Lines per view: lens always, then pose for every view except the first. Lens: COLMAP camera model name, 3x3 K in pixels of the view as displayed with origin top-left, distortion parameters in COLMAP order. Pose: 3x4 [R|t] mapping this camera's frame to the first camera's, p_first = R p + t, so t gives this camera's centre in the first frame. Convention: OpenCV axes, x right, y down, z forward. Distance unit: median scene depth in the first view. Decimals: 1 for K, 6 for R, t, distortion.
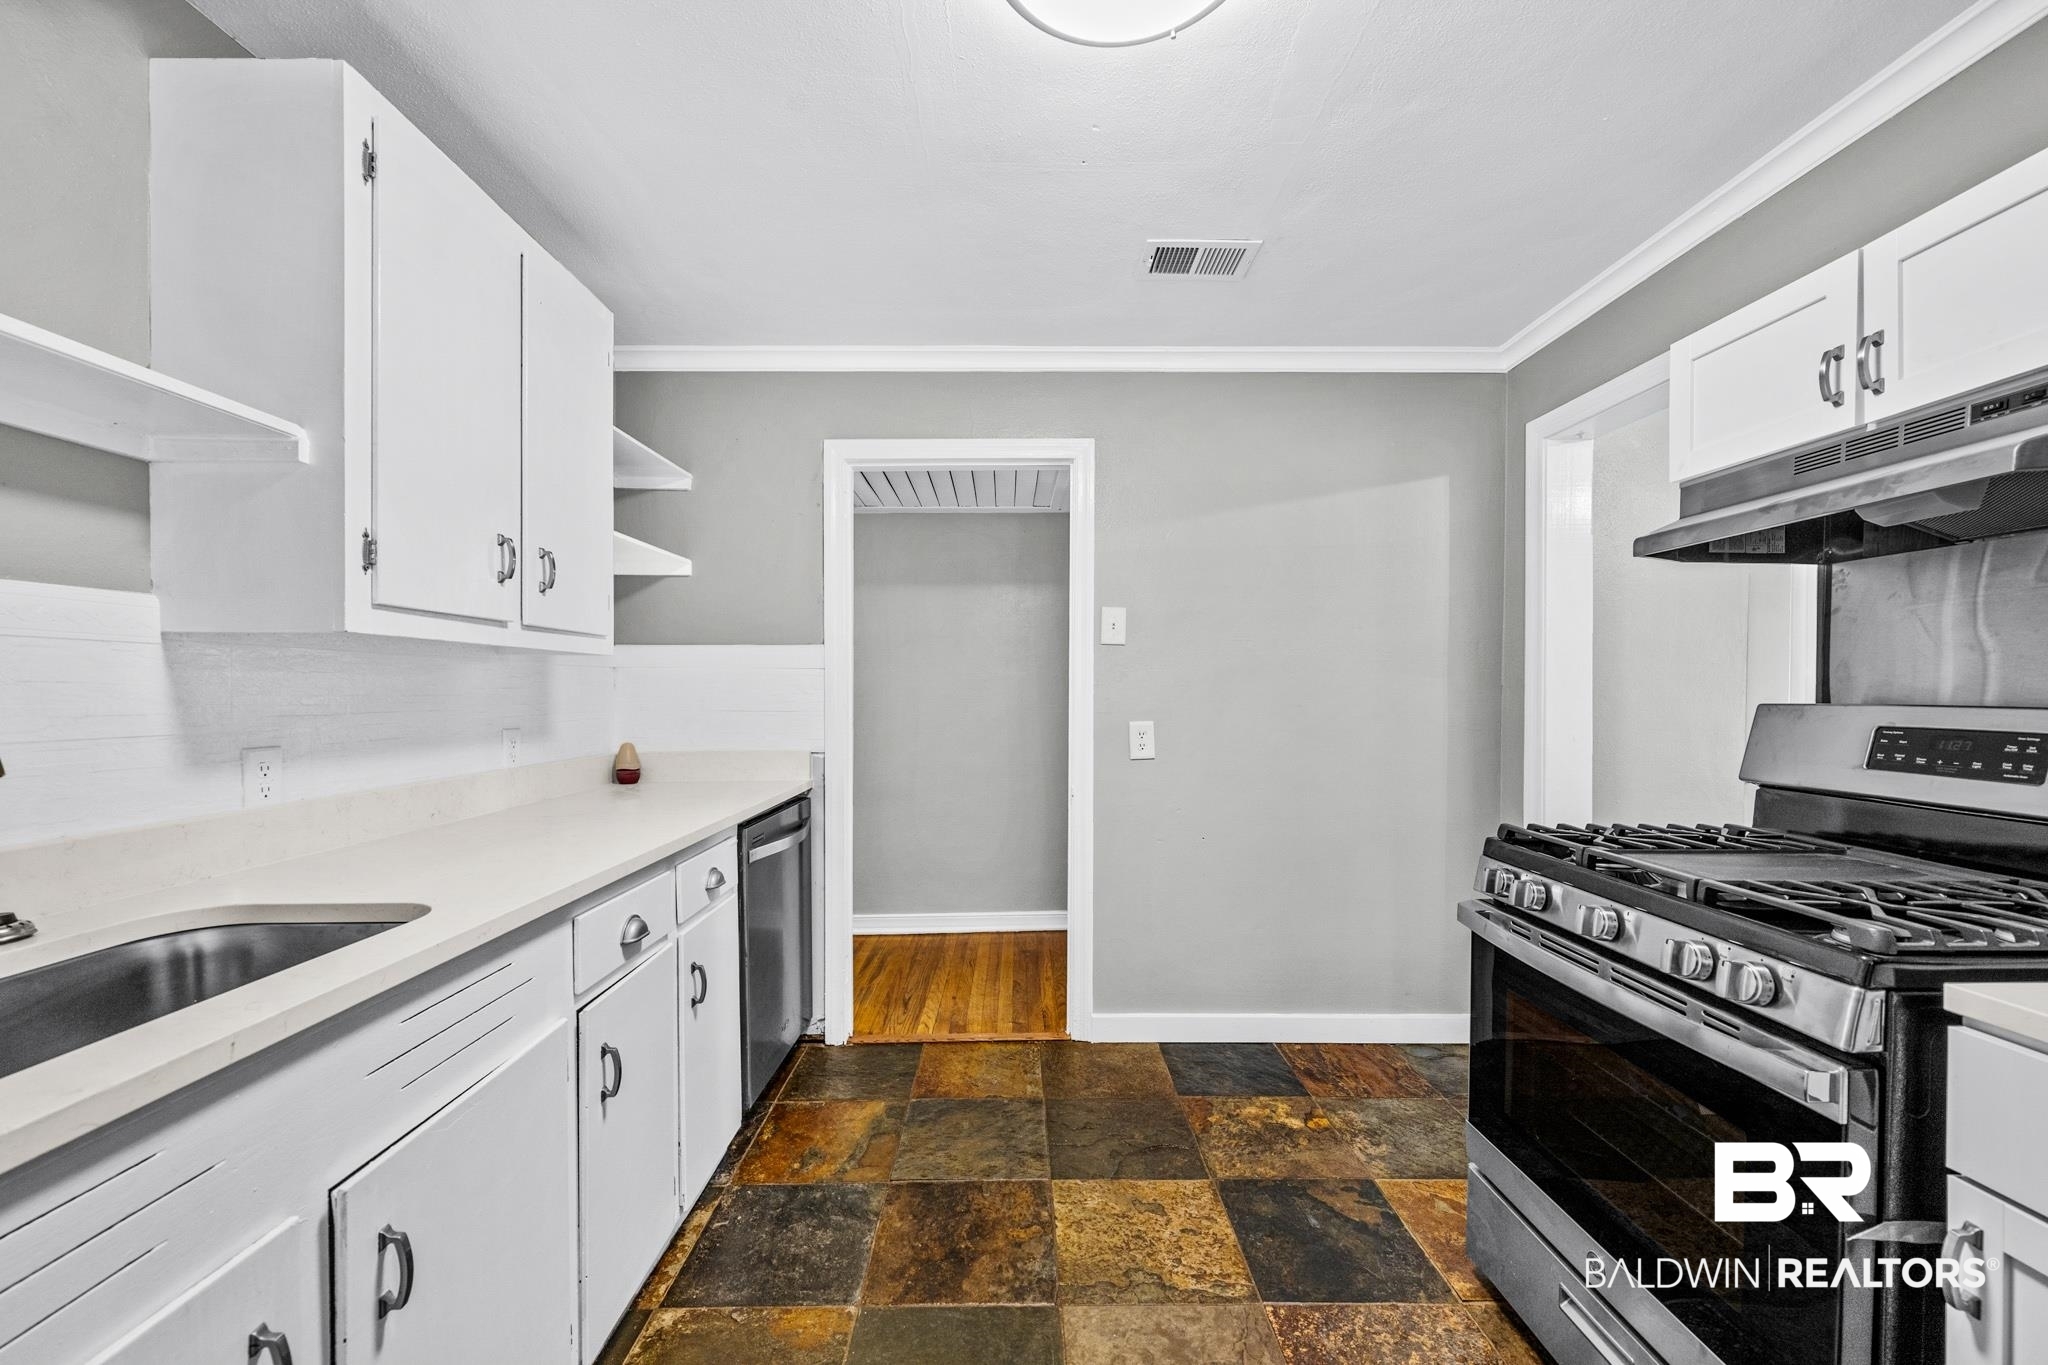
lens RADIAL K [[796.7, 0, 1029.6], [0, 796.7, 698.1], [0, 0, 1]] dist [-0.001369, -0.000708]
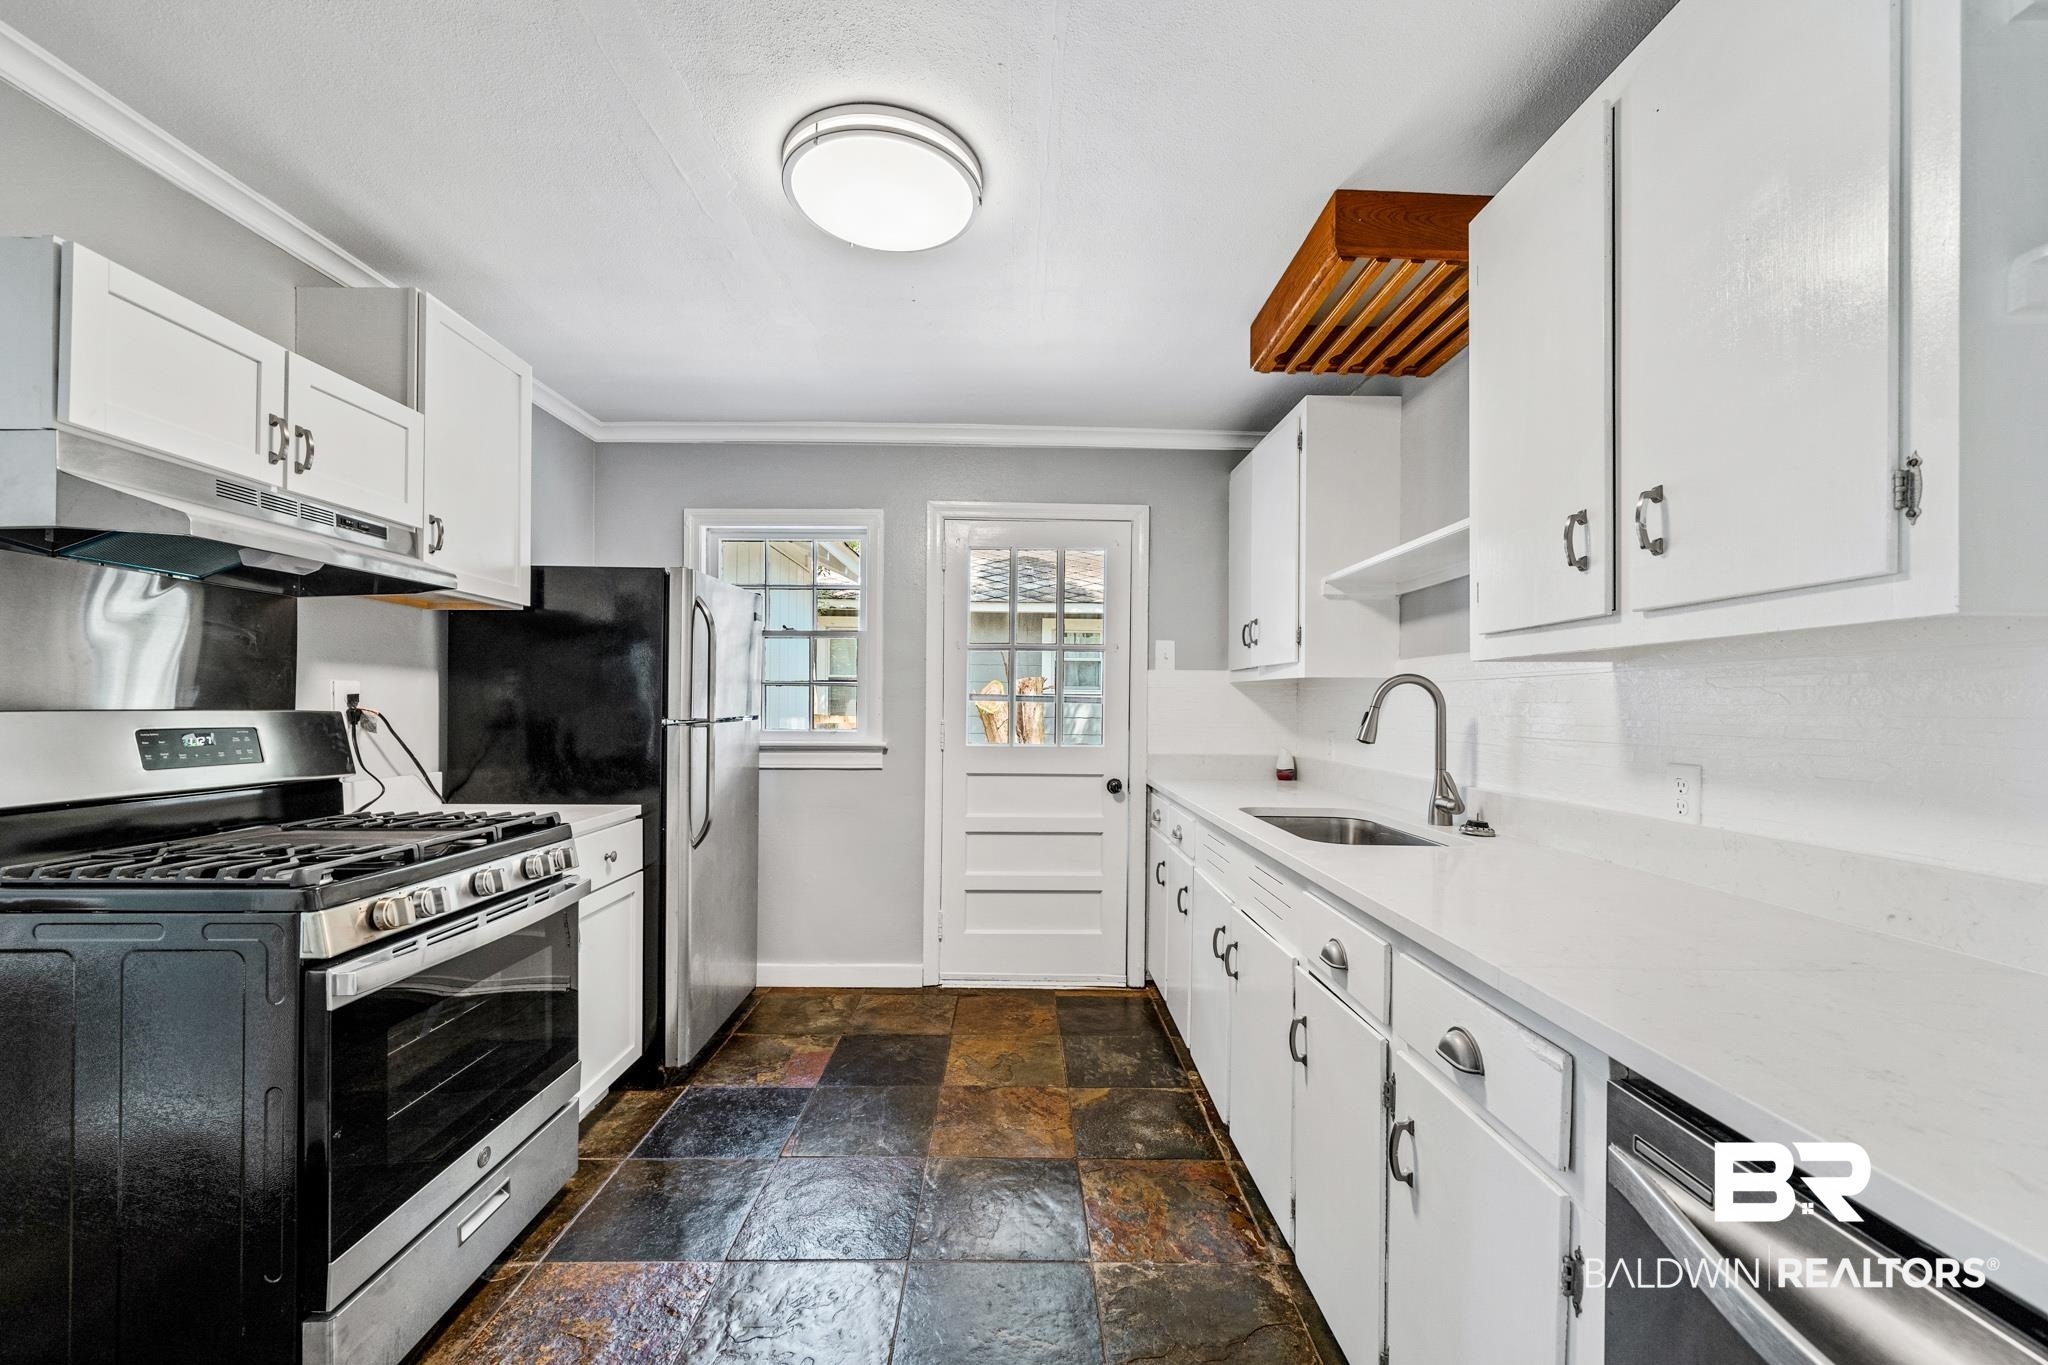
lens RADIAL K [[796.7, 0, 1029.6], [0, 796.7, 698.1], [0, 0, 1]] dist [-0.001369, -0.000708]
pose [[-0.999898, -0.007828, -0.011963, -0.116403], [-0.007763, 0.999955, -0.005418, -0.010566], [0.012005, -0.005324, -0.999914, 2.036784]]
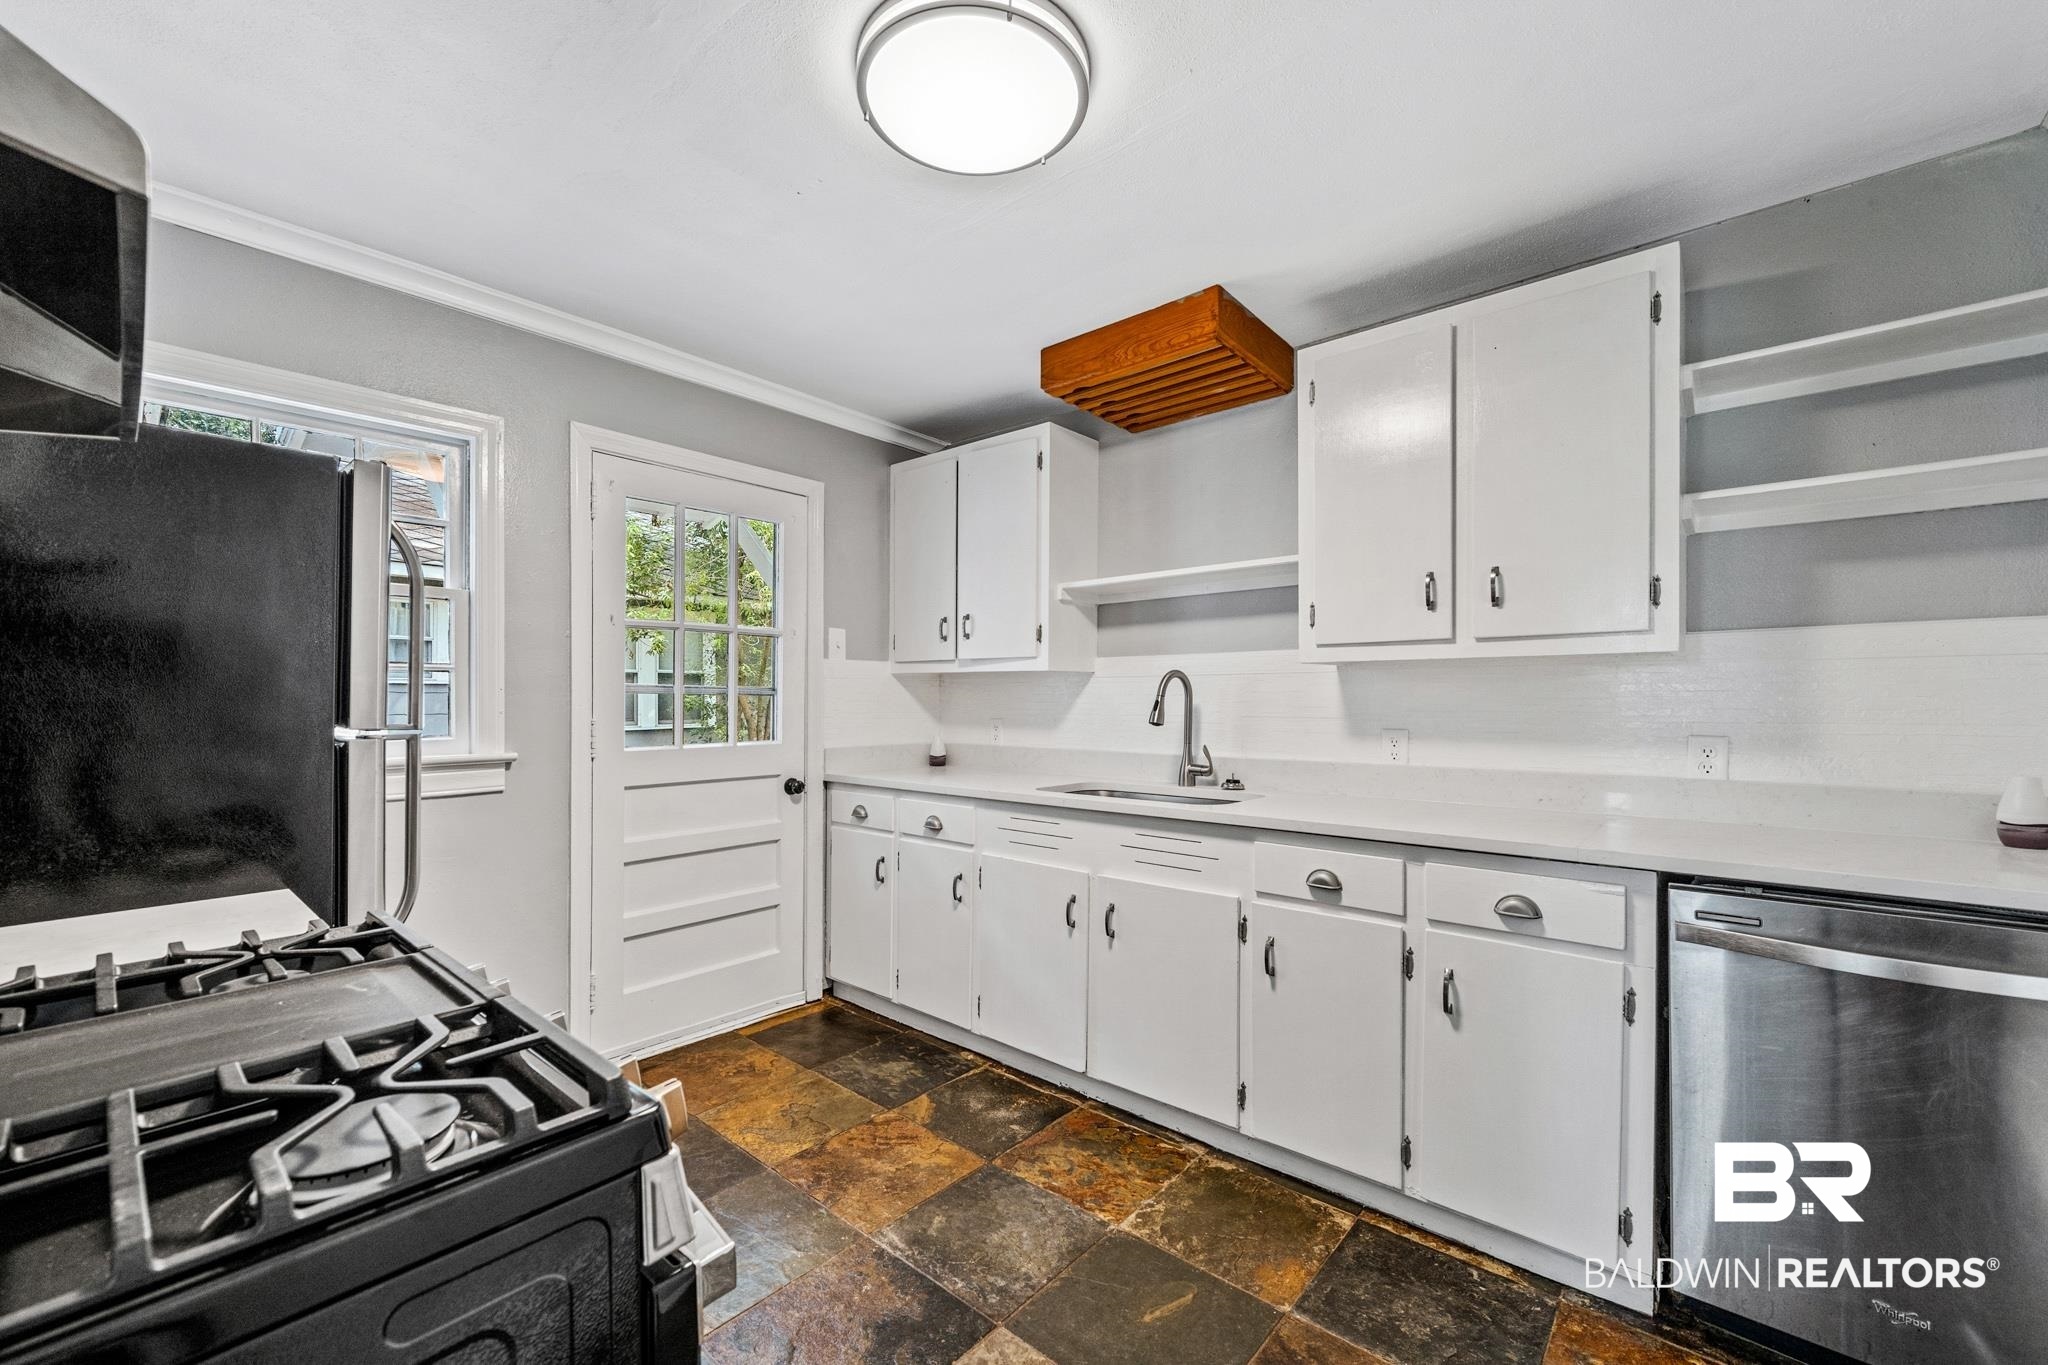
lens RADIAL K [[810.4, 0, 1019.9], [0, 810.4, 691.4], [0, 0, 1]] dist [-0.000075, -0.000225]
pose [[-0.668164, -0.004211, -0.744002, 0.841778], [-0.000583, 0.999987, -0.005137, -0.008096], [0.744014, -0.002999, -0.668157, 1.574371]]
